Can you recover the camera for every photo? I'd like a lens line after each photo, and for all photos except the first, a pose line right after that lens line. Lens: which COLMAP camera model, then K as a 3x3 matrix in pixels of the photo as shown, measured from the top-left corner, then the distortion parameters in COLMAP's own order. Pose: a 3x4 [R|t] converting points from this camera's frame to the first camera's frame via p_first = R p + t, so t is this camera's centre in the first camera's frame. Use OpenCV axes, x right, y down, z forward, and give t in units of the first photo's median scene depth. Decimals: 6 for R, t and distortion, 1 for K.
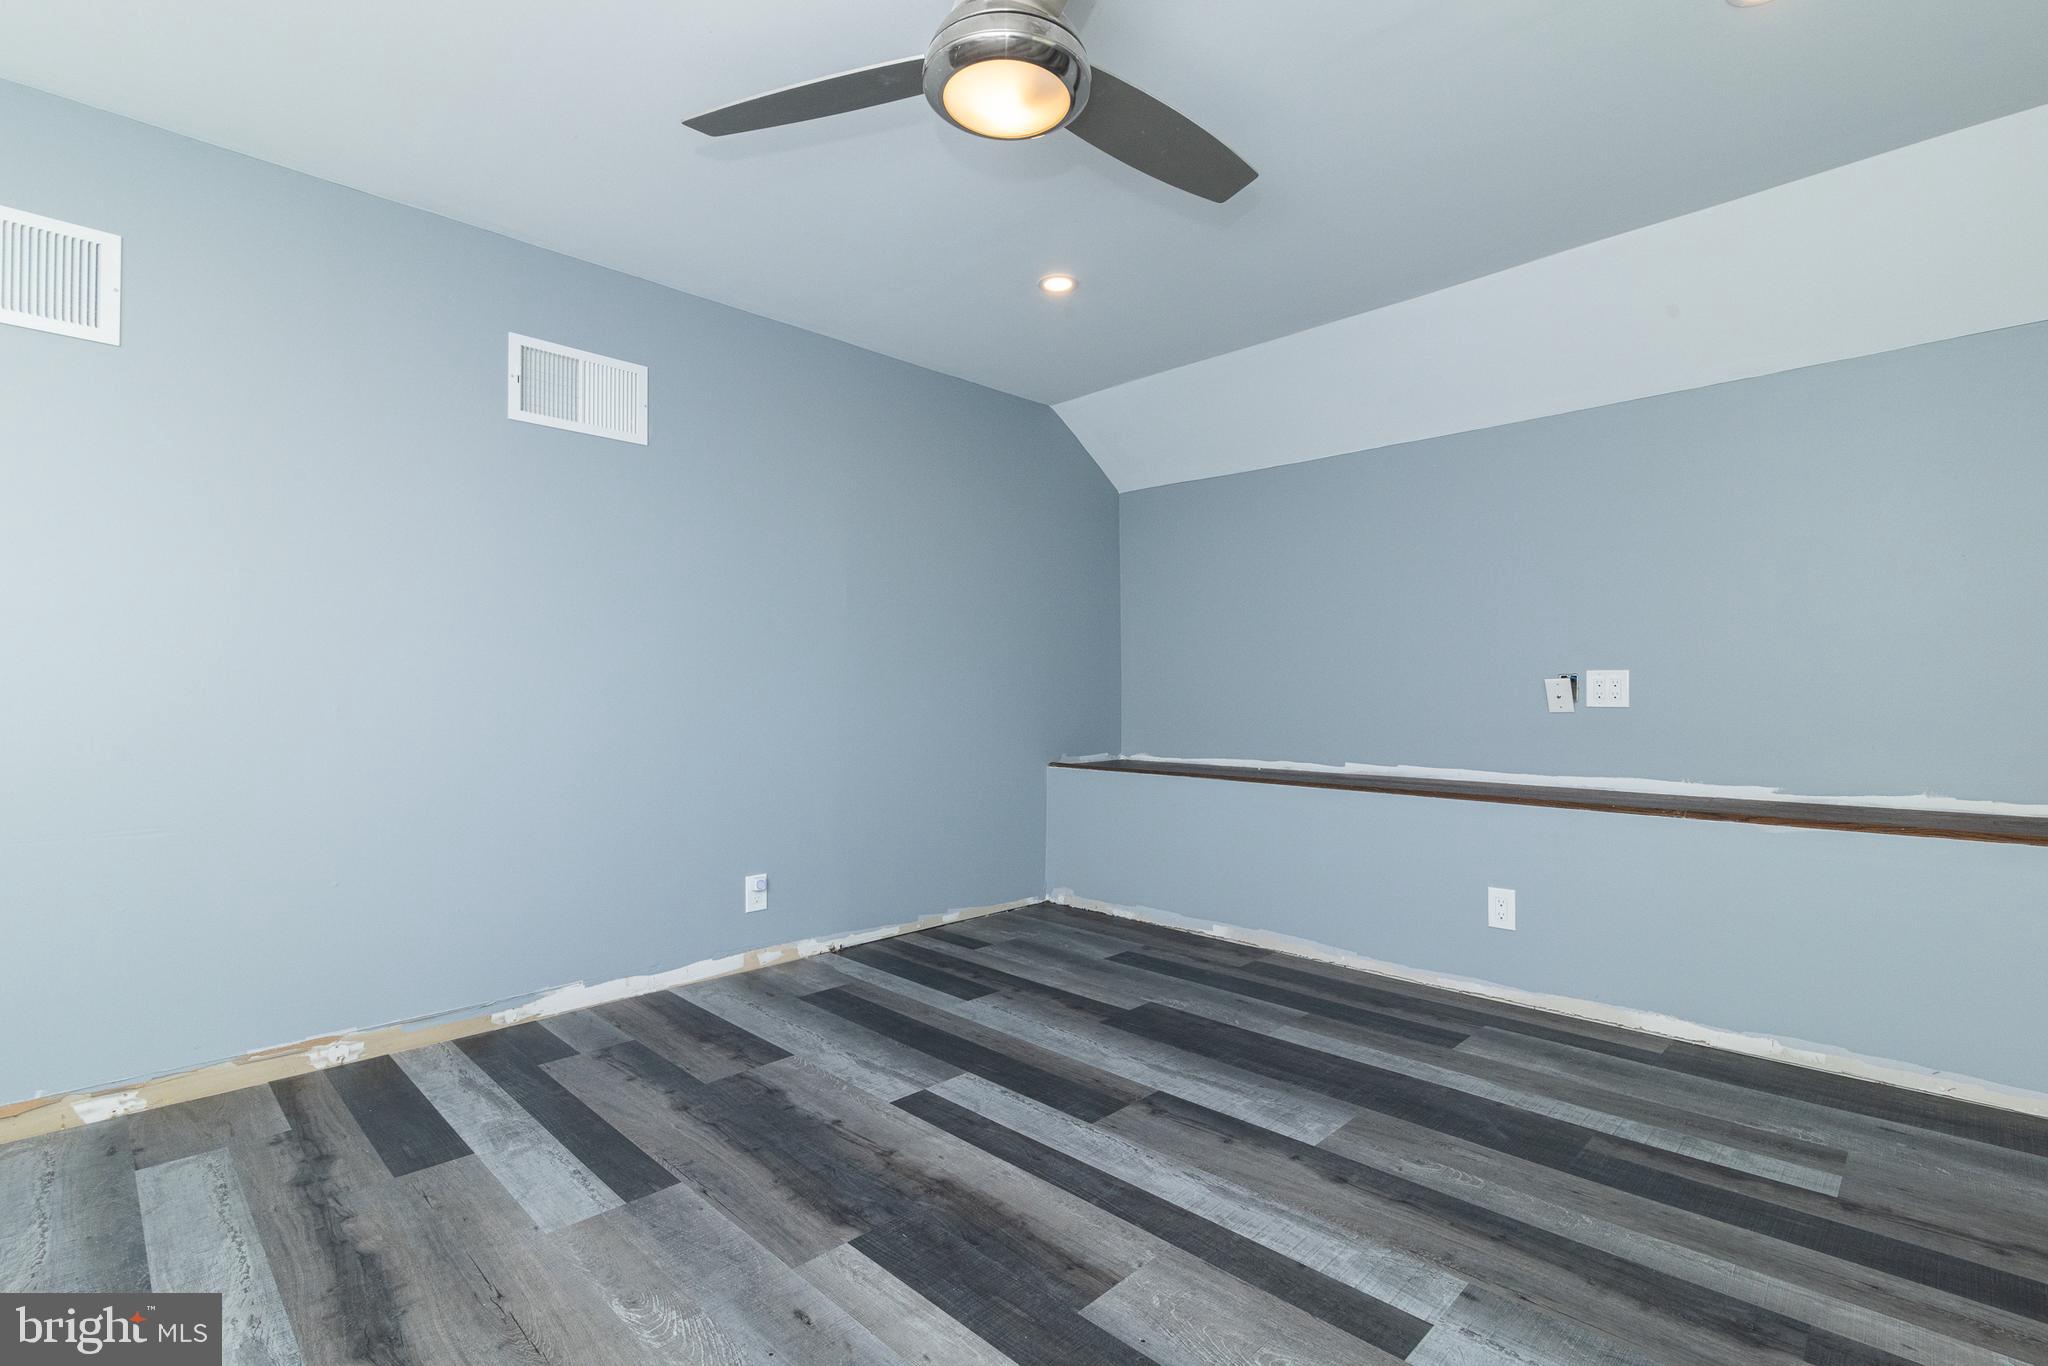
lens RADIAL K [[949.6, 0, 1027.4], [0, 949.6, 684.5], [0, 0, 1]] dist [0.000000, 0.000017]
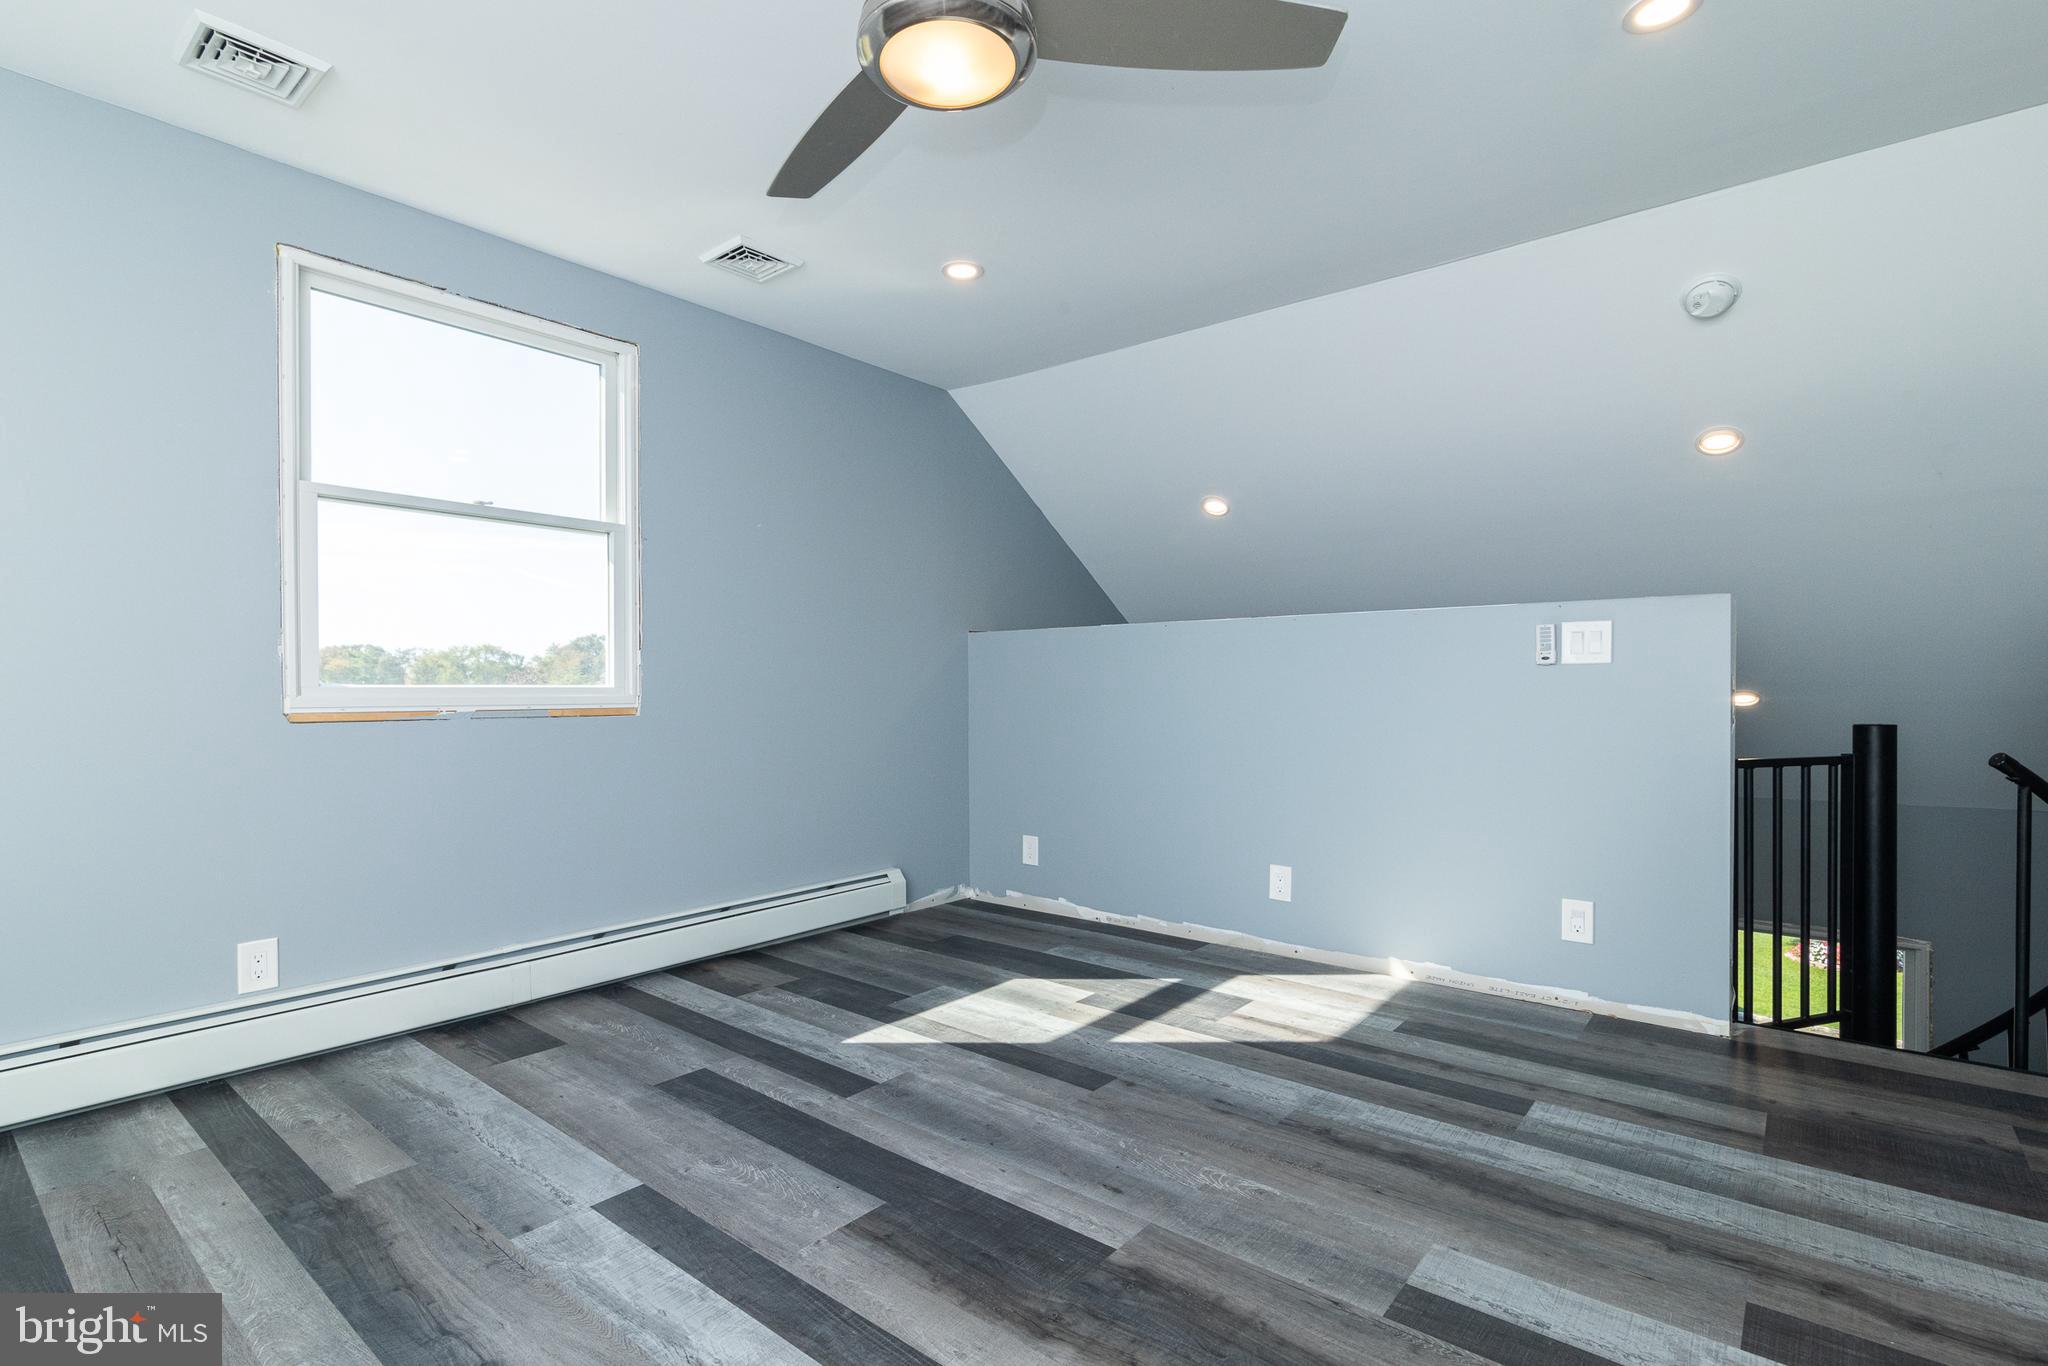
lens RADIAL K [[949.6, 0, 1022.3], [0, 949.6, 687.5], [0, 0, 1]] dist [0.000000, 0.000017]
pose [[-0.994633, 0.002478, -0.103437, 0.004424], [0.003240, 0.999969, -0.007198, 0.022370], [0.103416, -0.007495, -0.994610, 1.944431]]
